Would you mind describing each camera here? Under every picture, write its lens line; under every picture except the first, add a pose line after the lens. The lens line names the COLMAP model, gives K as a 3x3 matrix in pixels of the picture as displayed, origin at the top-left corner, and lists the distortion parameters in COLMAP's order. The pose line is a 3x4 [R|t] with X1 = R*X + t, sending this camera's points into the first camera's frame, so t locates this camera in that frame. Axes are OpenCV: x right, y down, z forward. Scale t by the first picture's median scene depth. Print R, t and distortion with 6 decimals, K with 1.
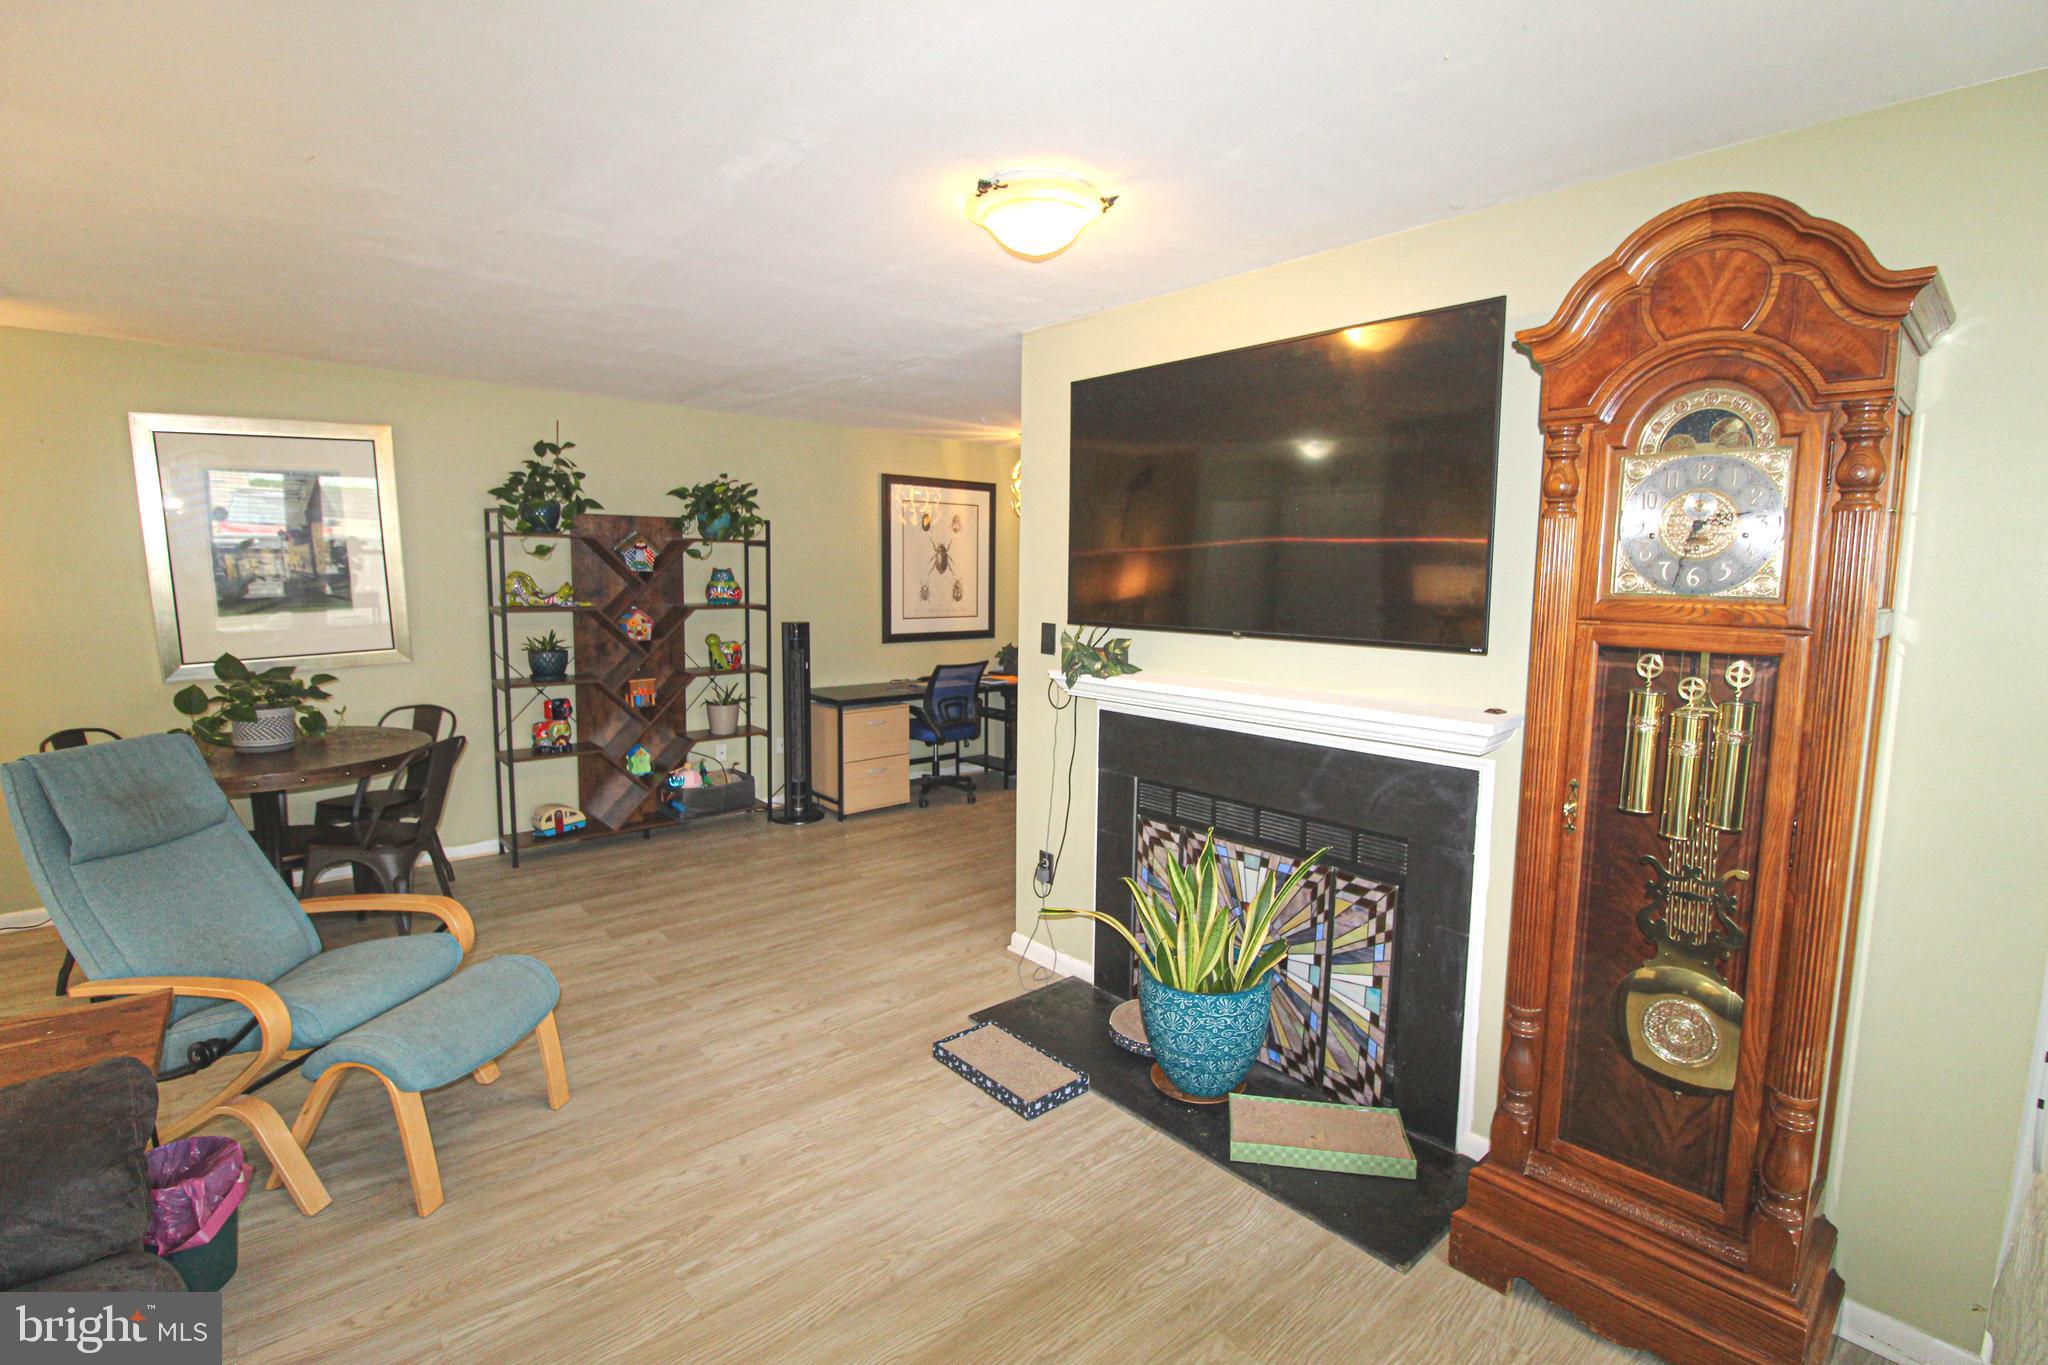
lens RADIAL K [[949.5, 0, 1035.0], [0, 949.5, 669.0], [0, 0, 1]] dist [0.002759, -0.015644]
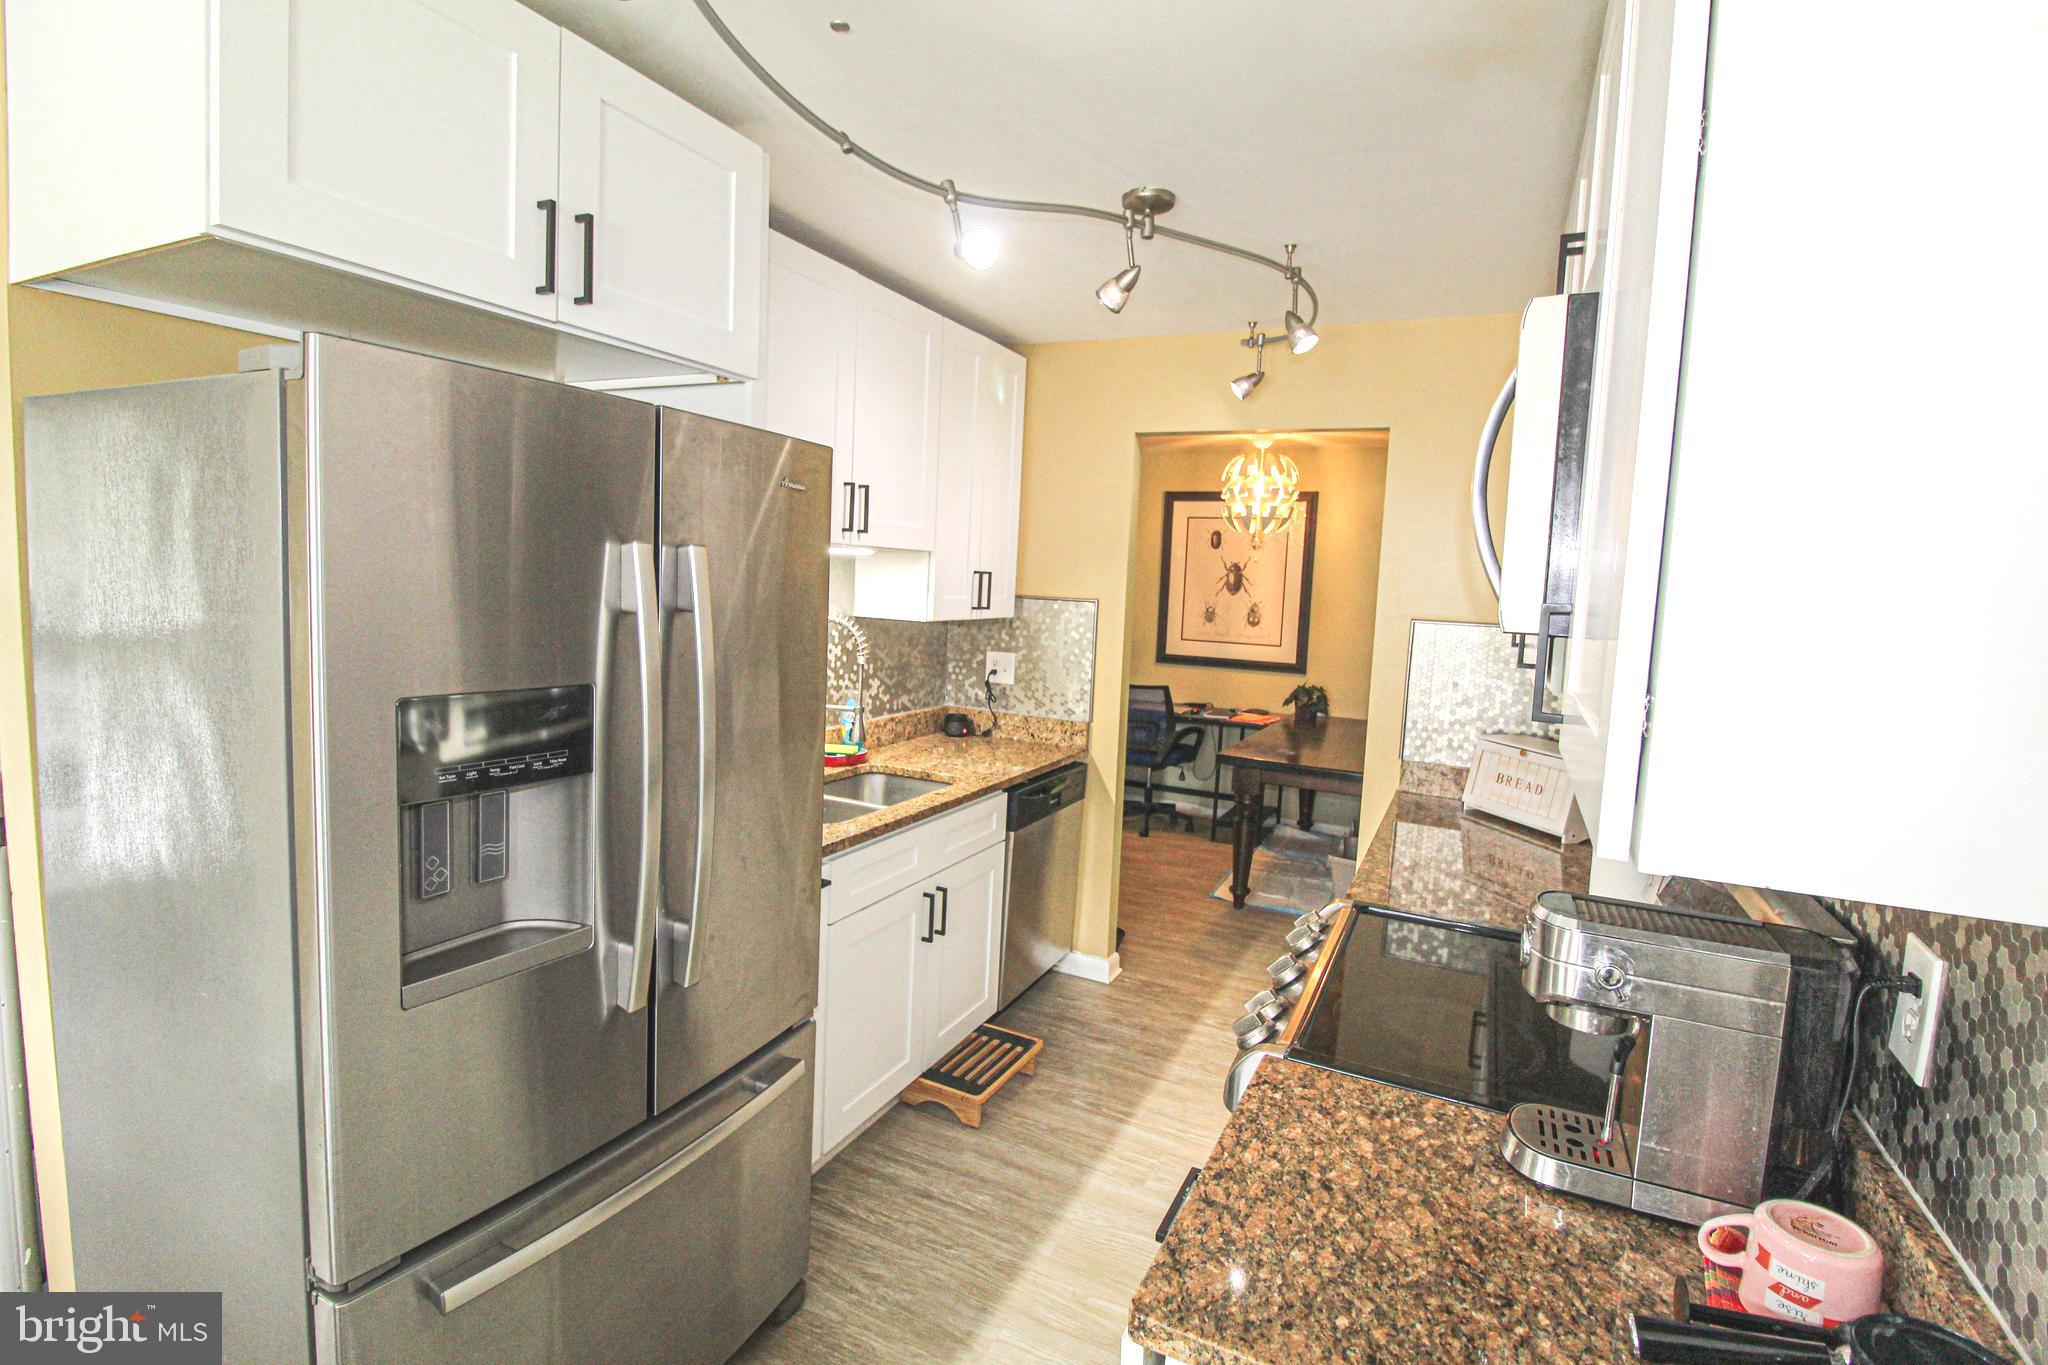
lens RADIAL K [[949.5, 0, 1035.0], [0, 949.5, 669.0], [0, 0, 1]] dist [0.002759, -0.015644]
pose [[0.385877, 0.094545, -0.917693, 0.924620], [-0.135936, 0.989704, 0.044804, -0.061542], [0.912480, 0.107459, 0.394756, 0.646869]]
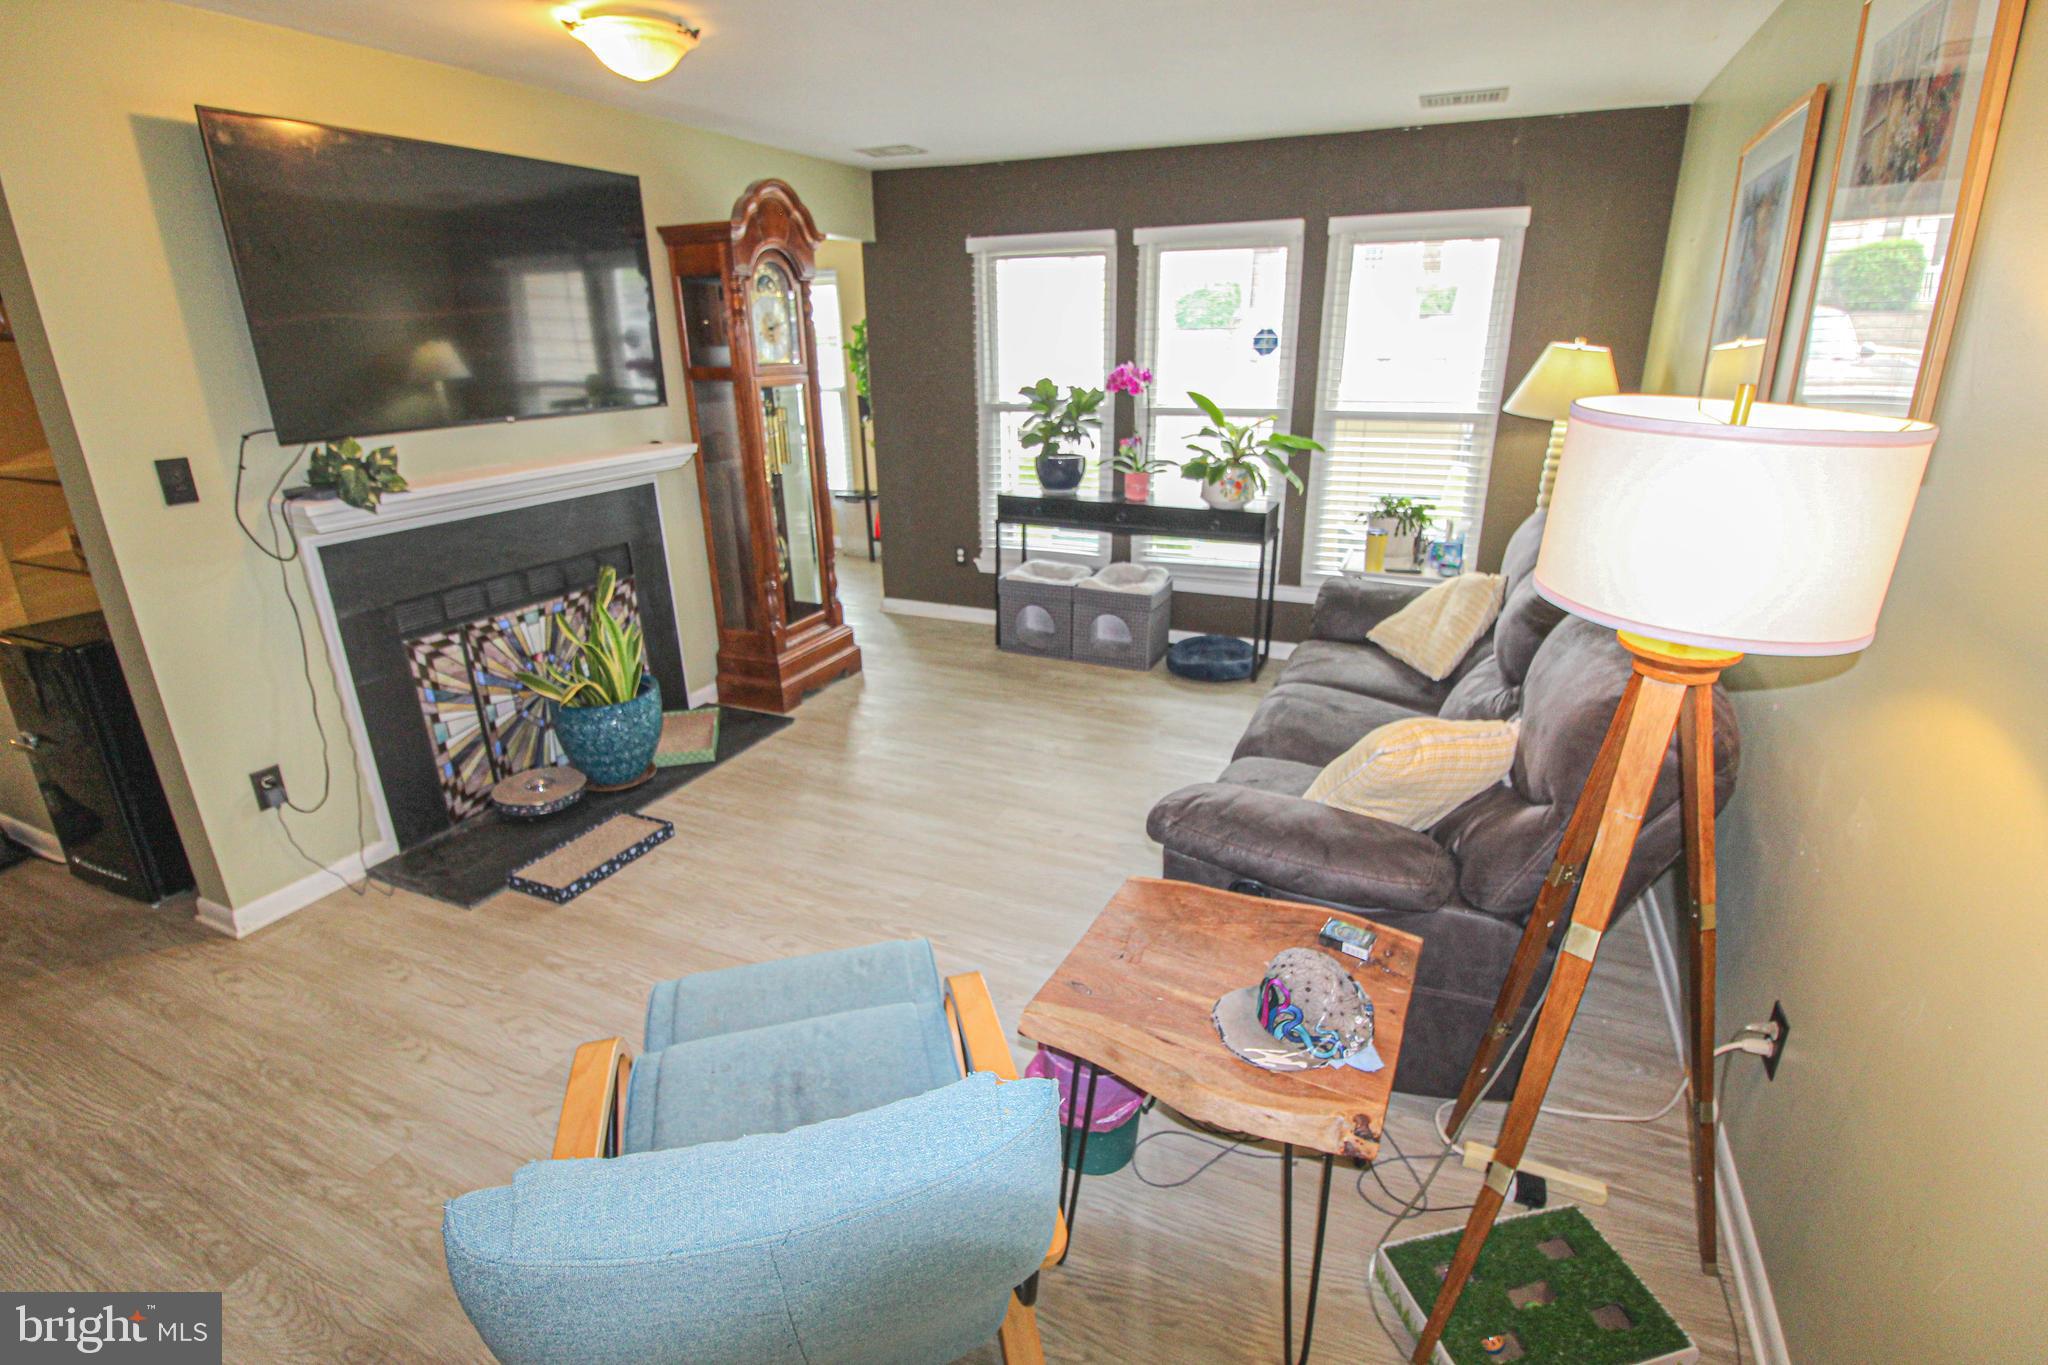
lens RADIAL K [[949.5, 0, 1035.0], [0, 949.5, 669.0], [0, 0, 1]] dist [0.002759, -0.015644]
pose [[-0.417781, -0.309343, 0.854263, -0.631624], [0.102256, 0.918268, 0.382528, -0.075243], [-0.902775, 0.247166, -0.352003, 0.513894]]
